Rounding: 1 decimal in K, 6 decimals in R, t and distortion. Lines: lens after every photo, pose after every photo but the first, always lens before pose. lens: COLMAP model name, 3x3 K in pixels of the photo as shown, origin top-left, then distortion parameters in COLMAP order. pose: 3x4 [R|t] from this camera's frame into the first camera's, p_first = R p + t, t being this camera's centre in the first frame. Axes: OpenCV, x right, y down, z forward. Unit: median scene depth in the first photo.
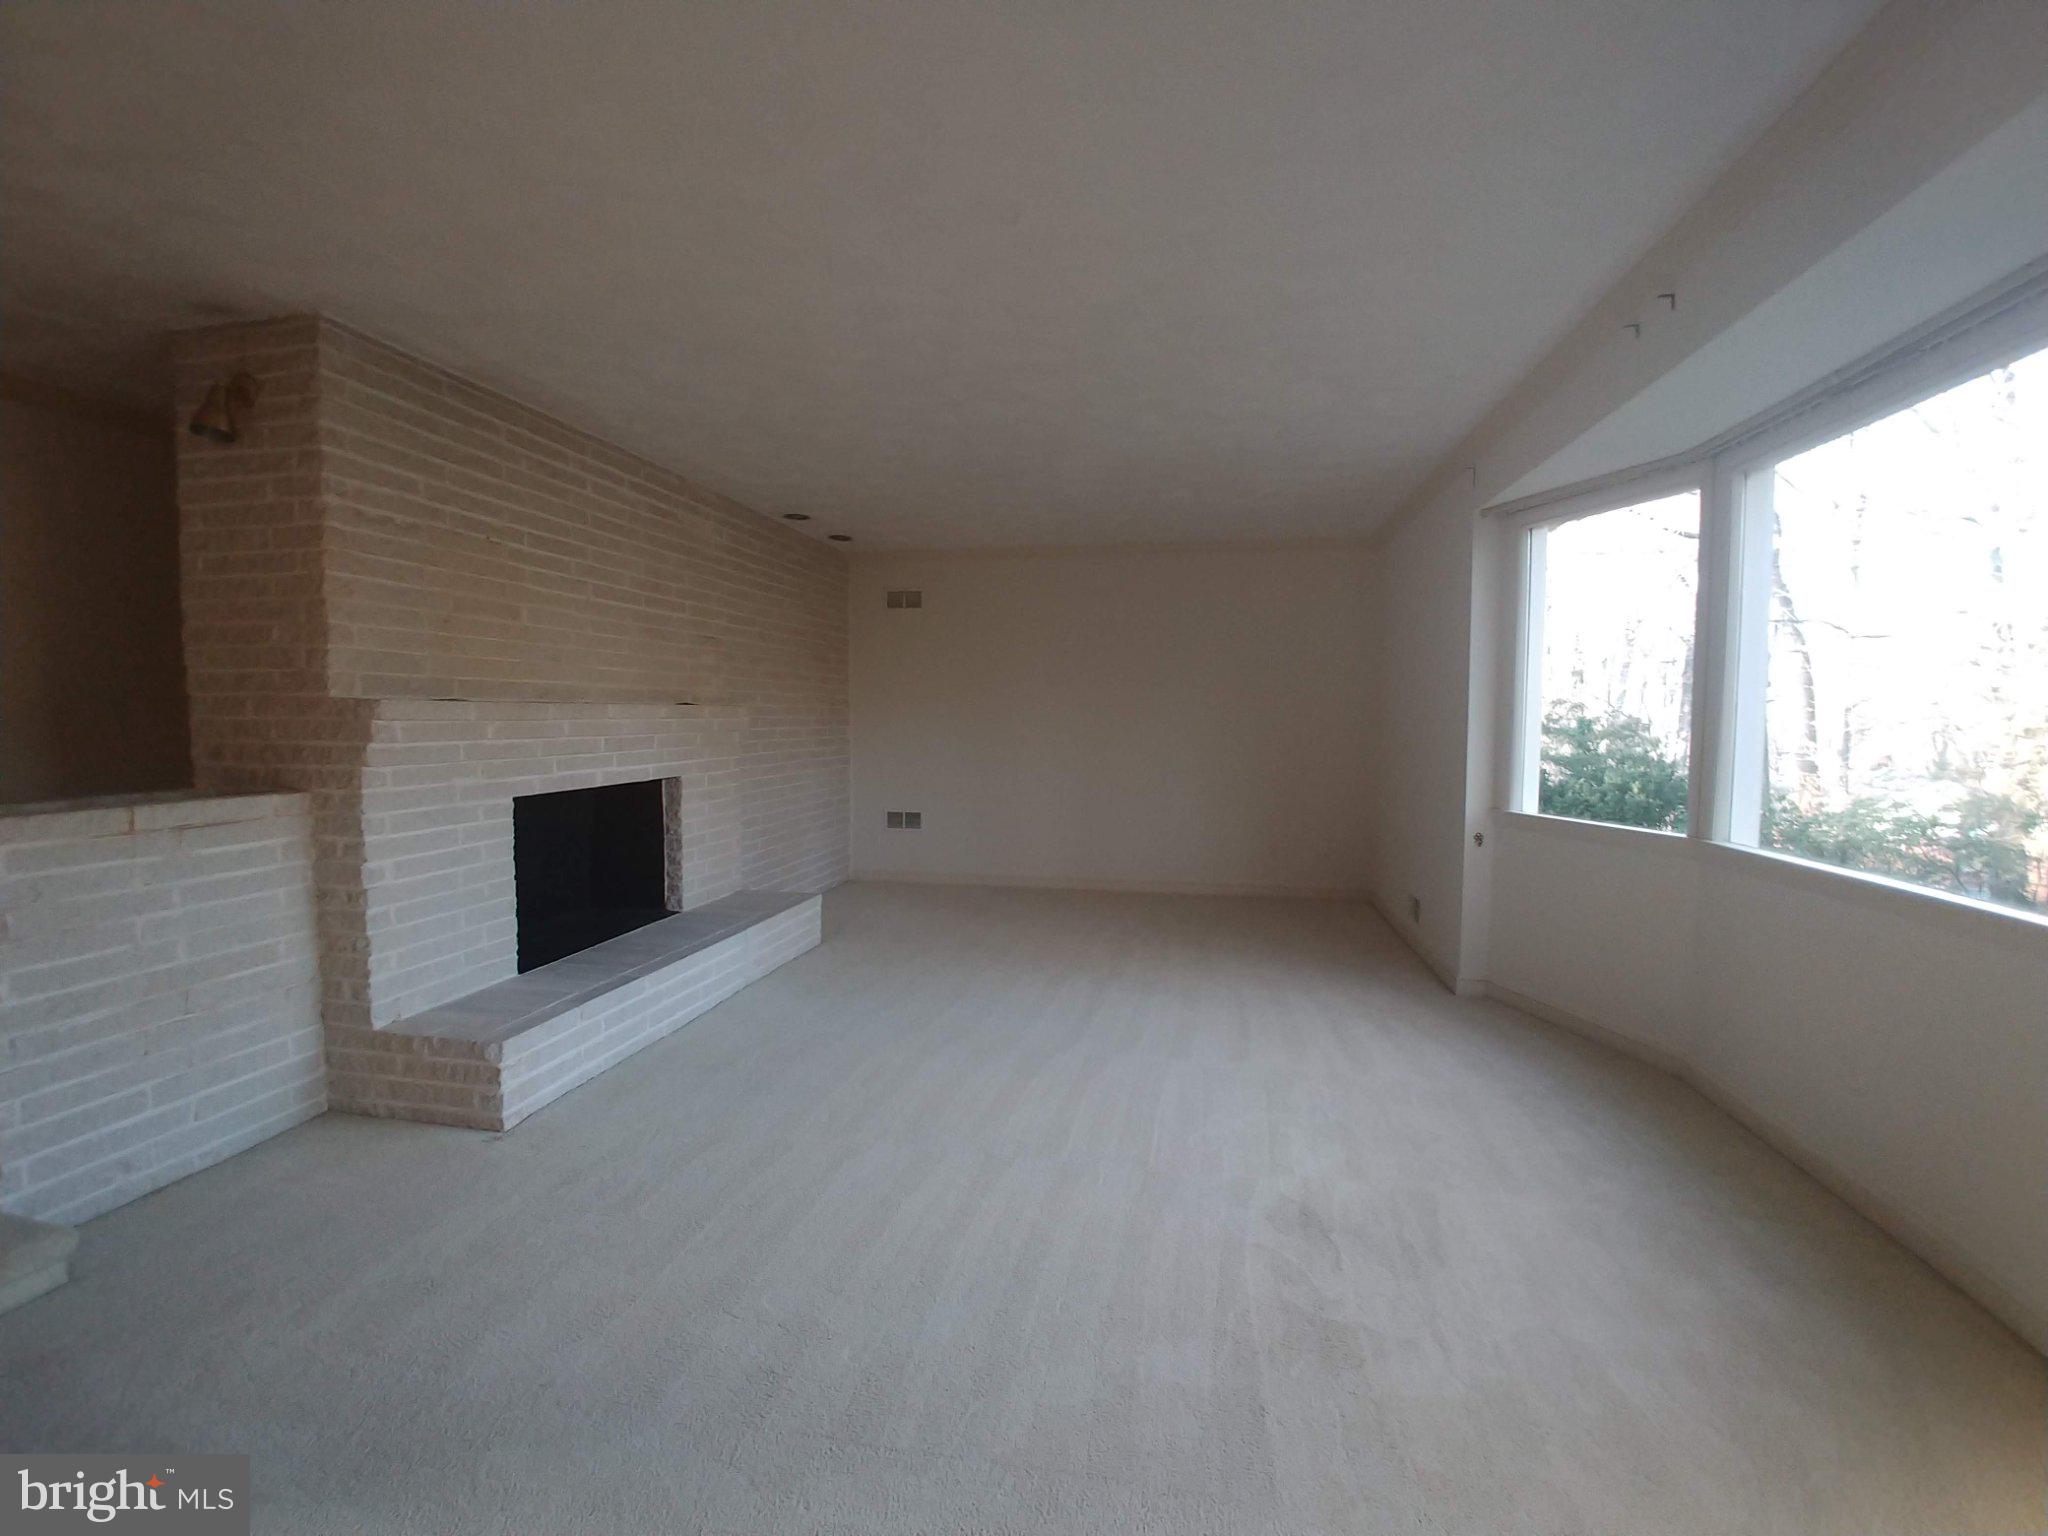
lens RADIAL K [[891.1, 0, 1029.5], [0, 891.1, 763.9], [0, 0, 1]] dist [-0.031454, 0.005298]
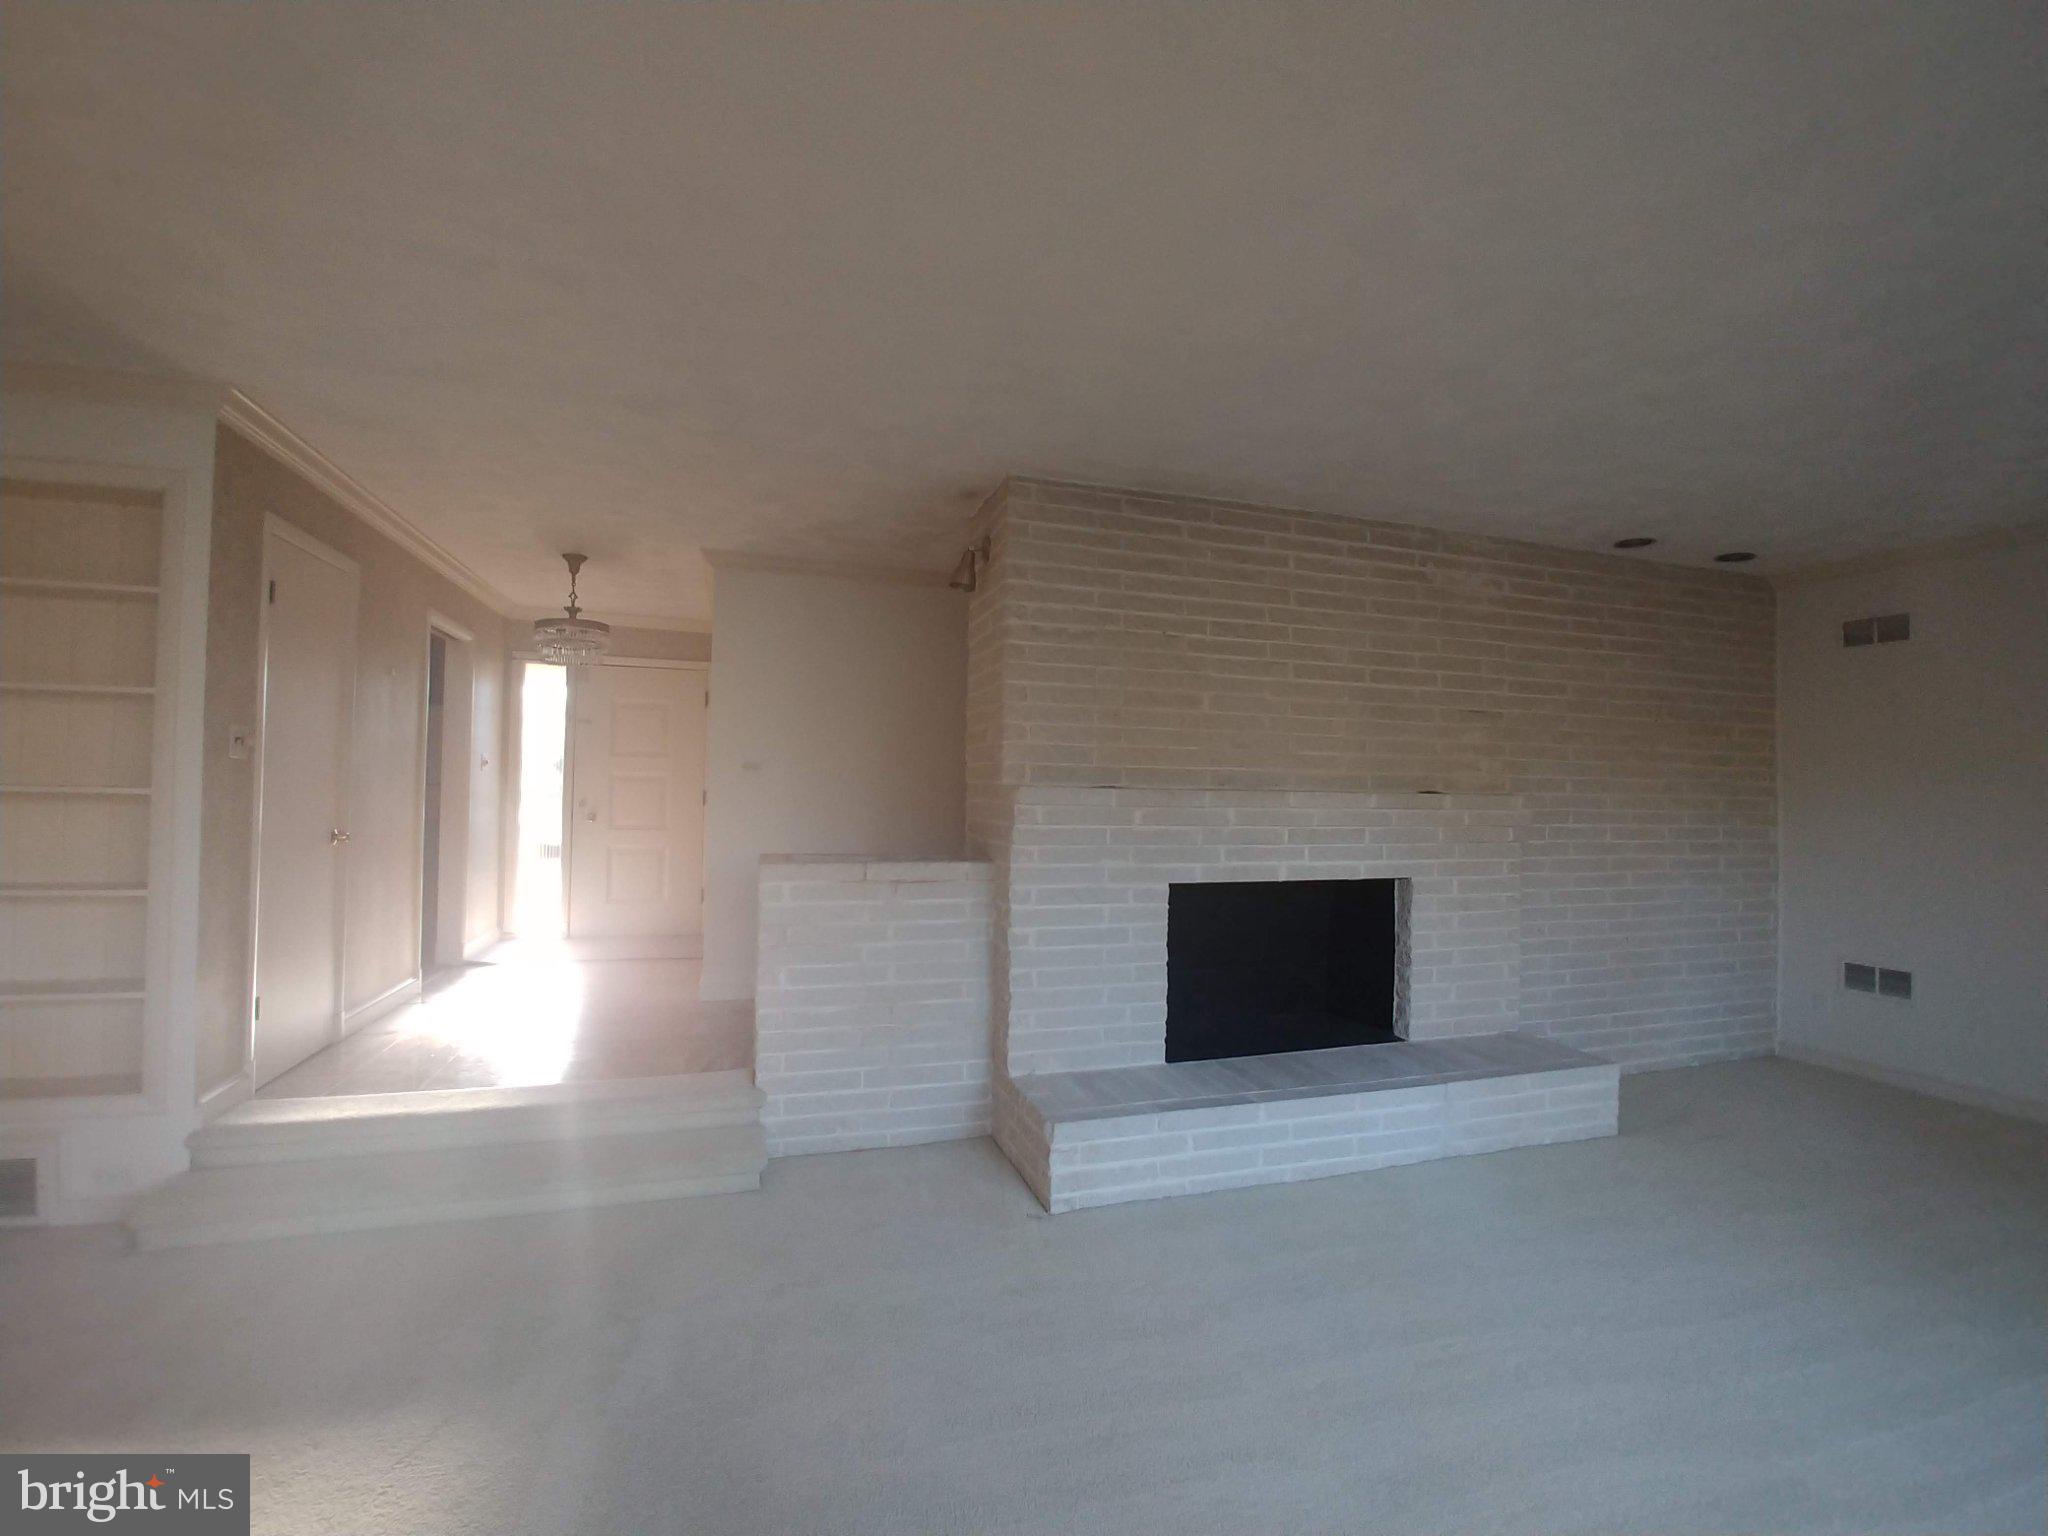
lens RADIAL K [[884.6, 0, 1019.9], [0, 884.6, 770.8], [0, 0, 1]] dist [-0.034741, 0.007973]
pose [[0.471125, -0.022533, -0.881778, 0.227149], [-0.062008, 0.996354, -0.058591, -0.020837], [0.879884, 0.082281, 0.468011, 0.368150]]
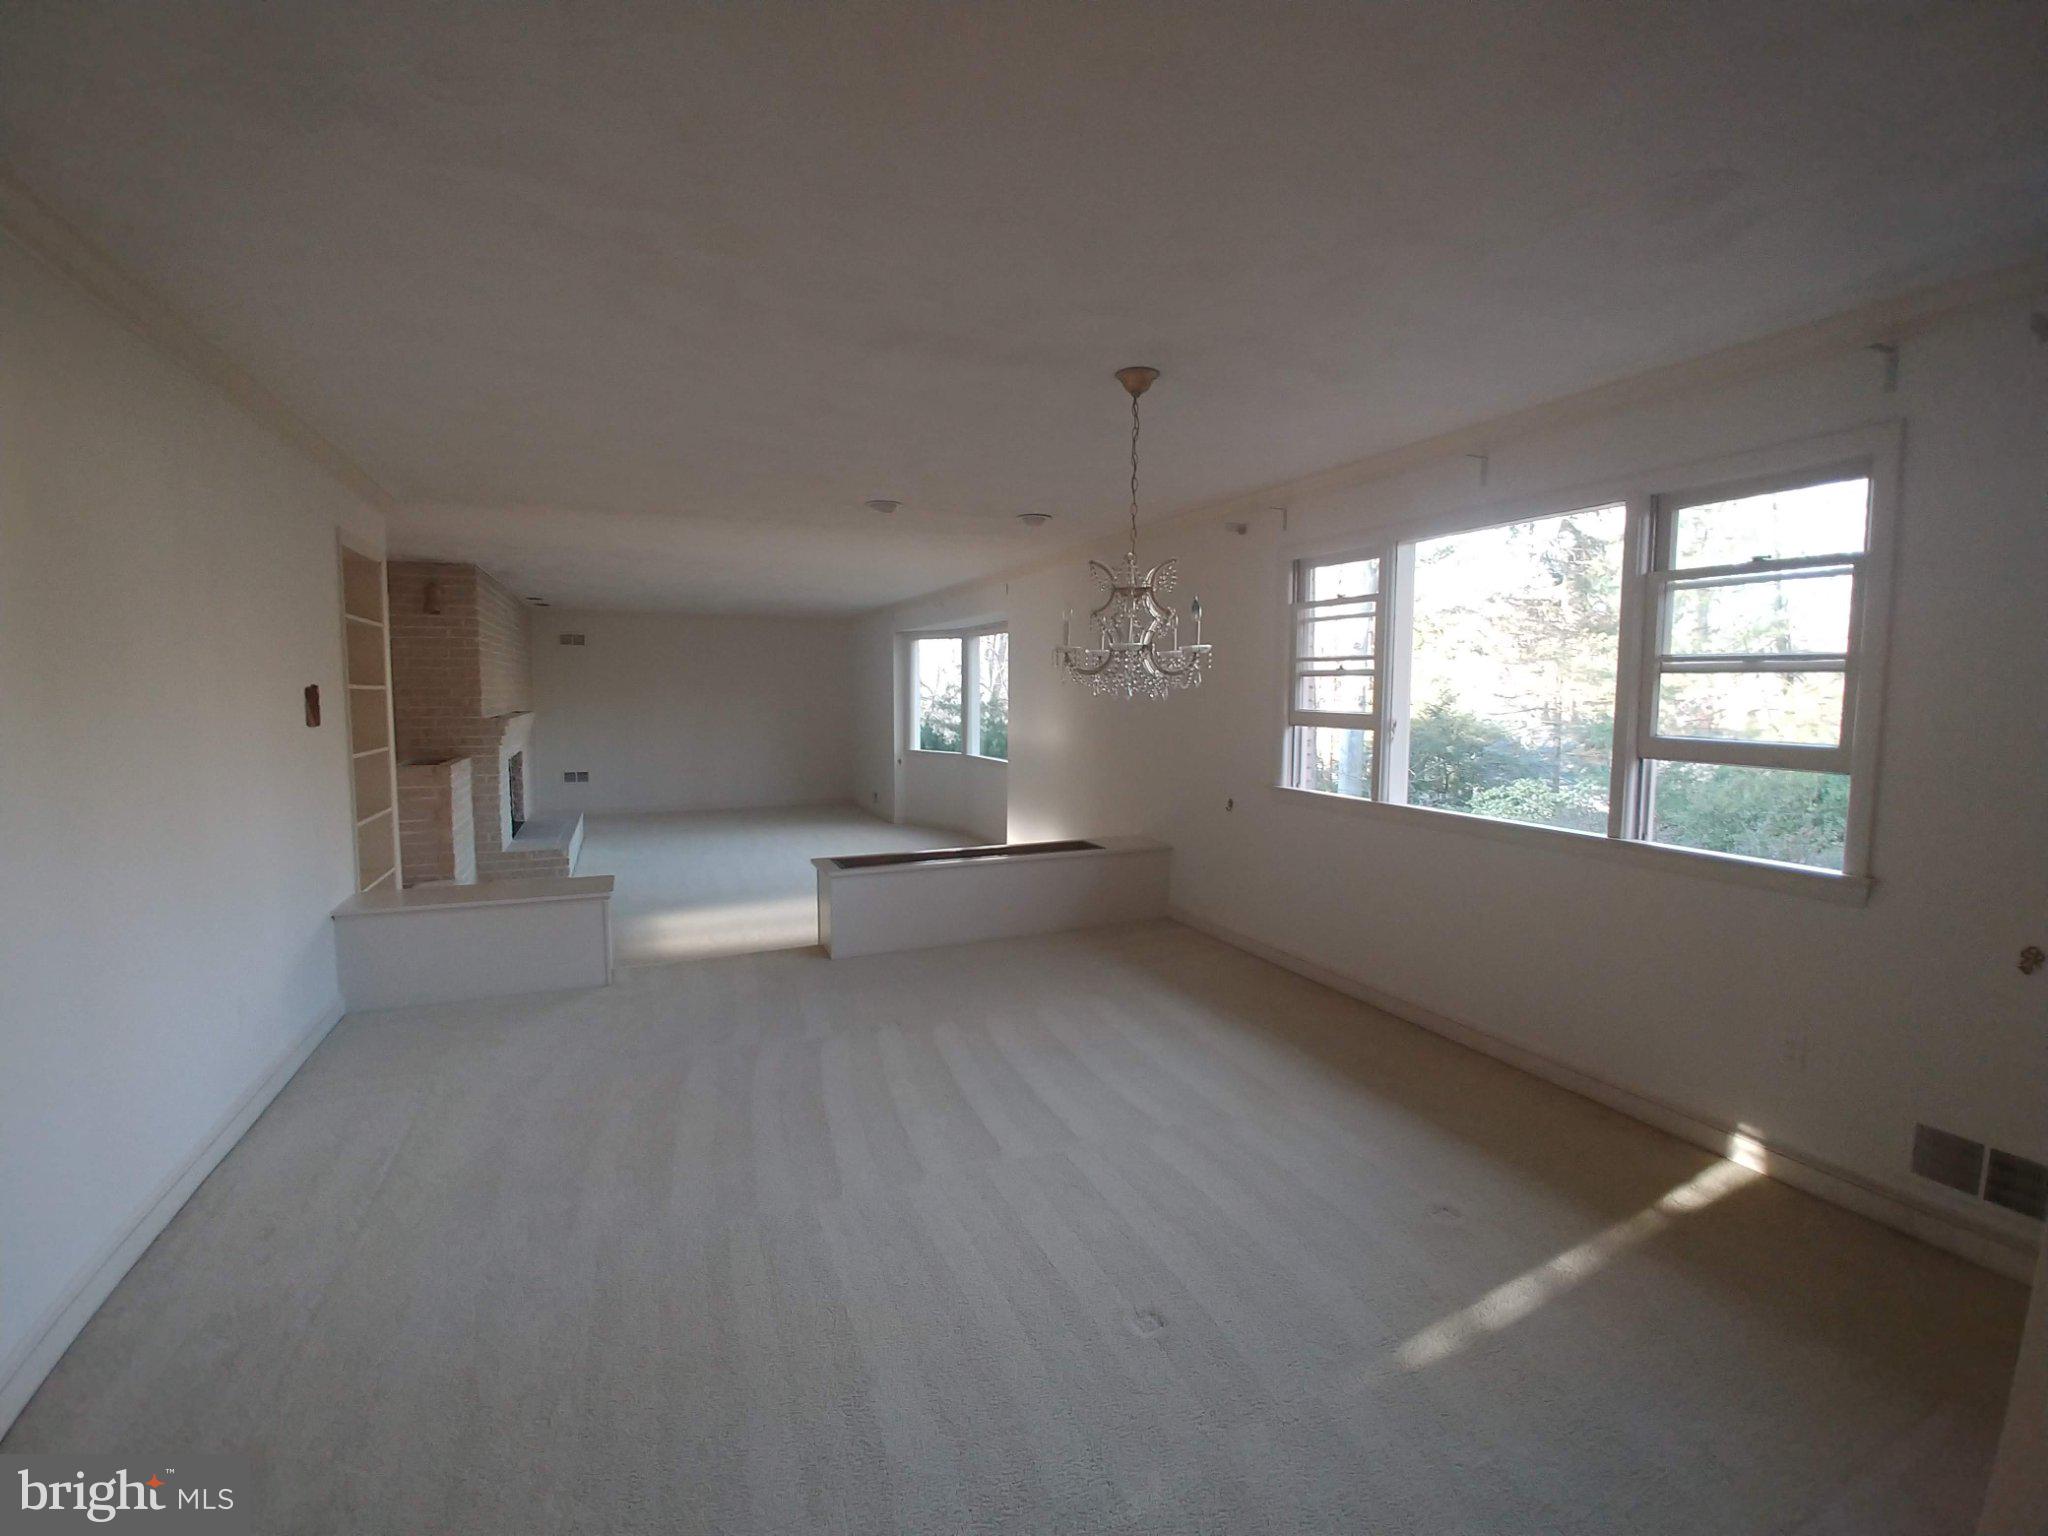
lens RADIAL K [[891.1, 0, 1029.5], [0, 891.1, 763.9], [0, 0, 1]] dist [-0.031454, 0.005298]
pose [[0.817810, -0.049422, 0.573363, -0.795321], [0.031263, 0.998650, 0.041488, -0.001828], [-0.574639, -0.016004, 0.818250, -1.591386]]
